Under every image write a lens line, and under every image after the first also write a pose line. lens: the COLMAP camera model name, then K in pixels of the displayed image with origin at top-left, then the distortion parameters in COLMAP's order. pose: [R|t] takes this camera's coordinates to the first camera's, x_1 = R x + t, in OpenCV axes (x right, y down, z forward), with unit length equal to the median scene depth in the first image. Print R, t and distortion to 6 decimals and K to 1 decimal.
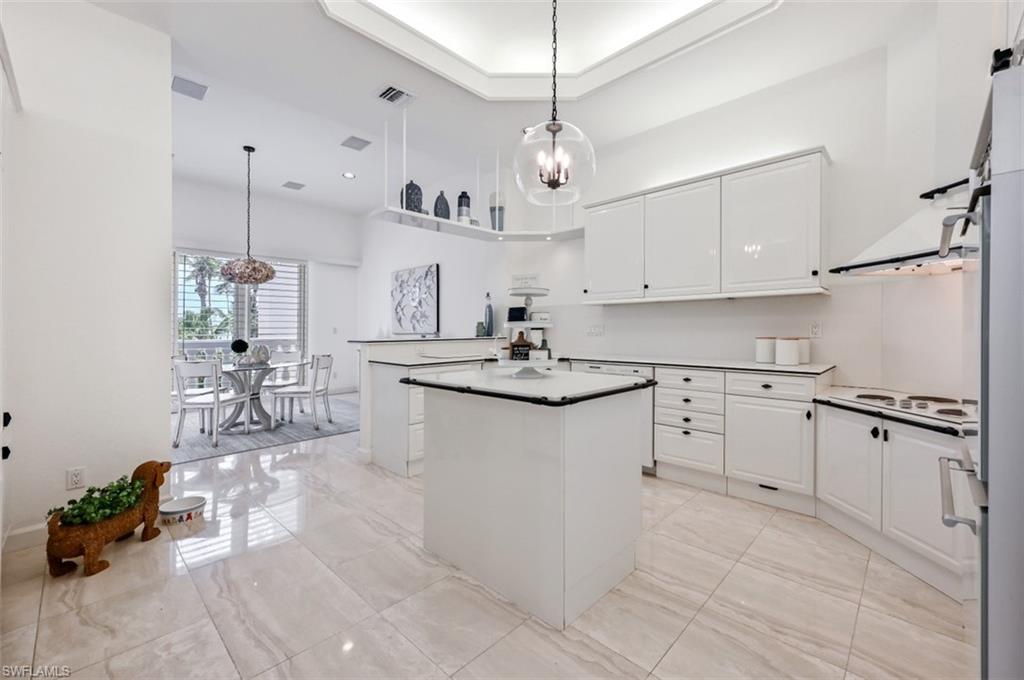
lens RADIAL K [[420.2, 0, 514.7], [0, 420.2, 334.2], [0, 0, 1]] dist [0.004950, -0.000029]
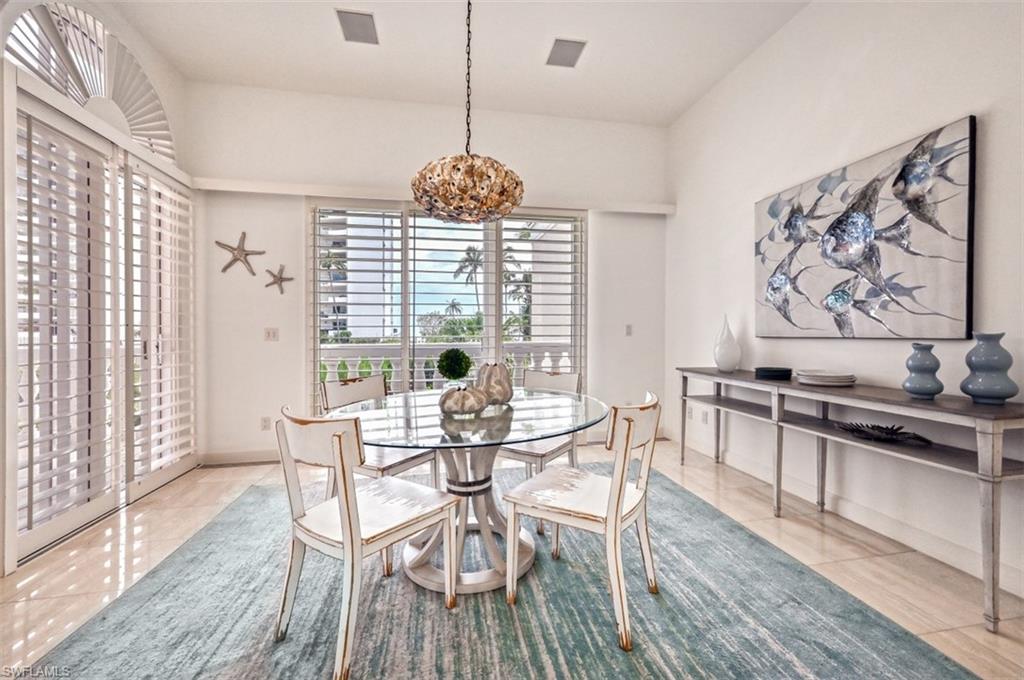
lens RADIAL K [[407.5, 0, 512.0], [0, 407.5, 340.0], [0, 0, 1]] dist [-0.013425, 0.000099]
pose [[0.813369, 0.010262, -0.581657, -0.270418], [-0.001981, 0.999887, 0.014870, -0.004124], [0.581744, -0.010943, 0.813298, 0.524254]]
